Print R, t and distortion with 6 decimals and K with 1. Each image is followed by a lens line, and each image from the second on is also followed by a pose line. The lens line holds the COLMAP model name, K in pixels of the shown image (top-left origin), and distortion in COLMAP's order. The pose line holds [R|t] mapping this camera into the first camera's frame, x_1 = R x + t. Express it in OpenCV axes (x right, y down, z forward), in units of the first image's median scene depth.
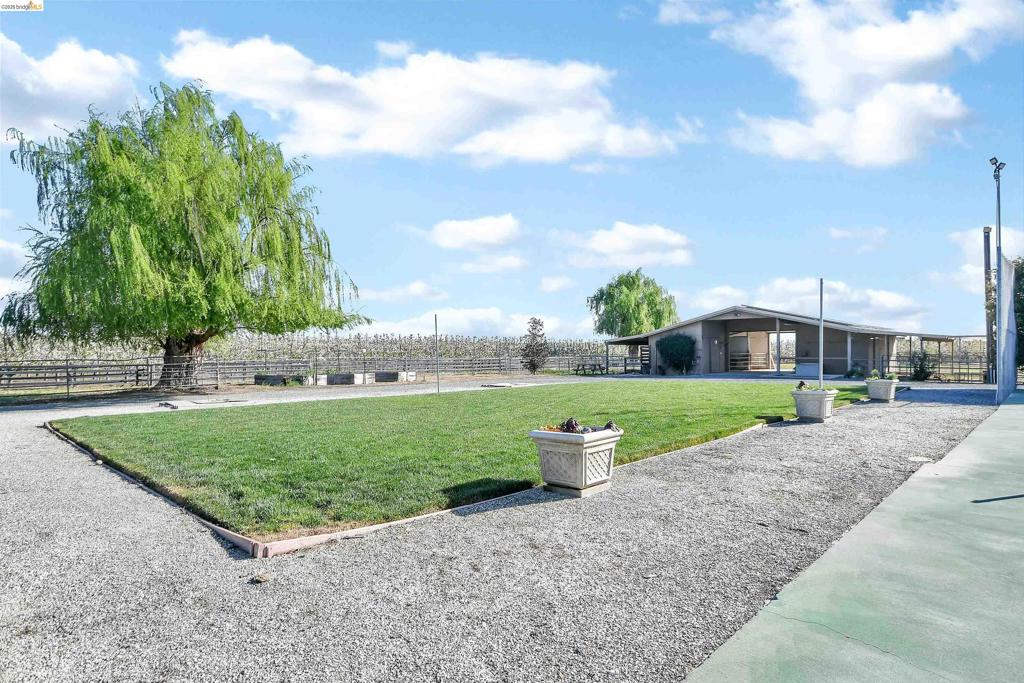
lens RADIAL K [[561.1, 0, 517.4], [0, 561.1, 351.1], [0, 0, 1]] dist [-0.017753, 0.000016]
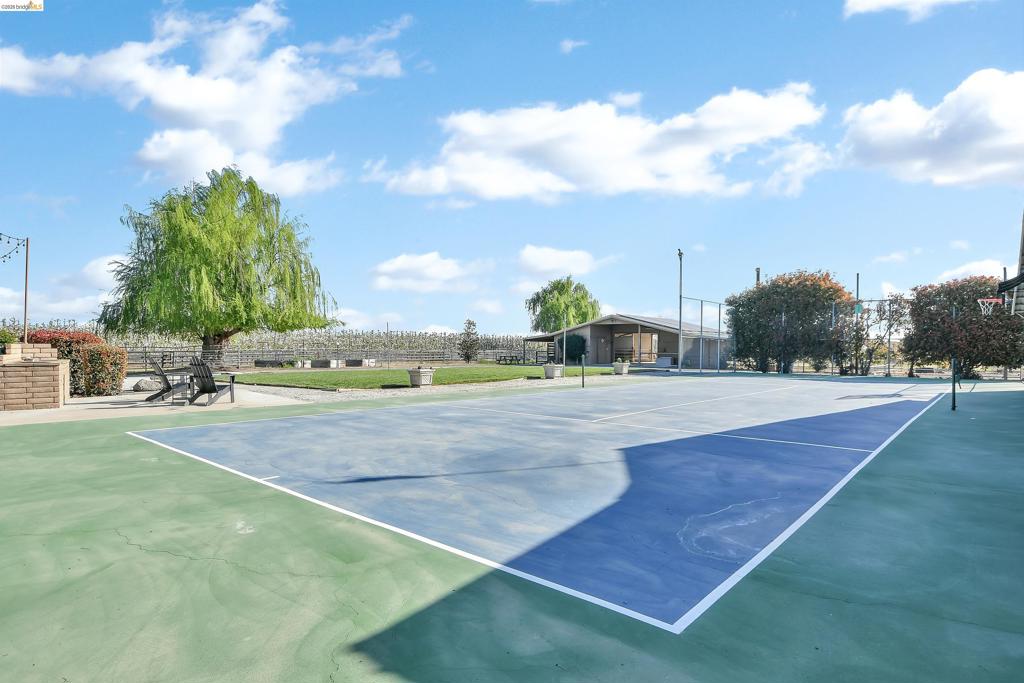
lens RADIAL K [[561.1, 0, 517.4], [0, 561.1, 351.1], [0, 0, 1]] dist [-0.017753, 0.000016]
pose [[0.997731, 0.012888, 0.066076, 0.064209], [-0.013588, 0.999856, 0.010157, -0.001845], [-0.065935, -0.011031, 0.997763, -0.335503]]
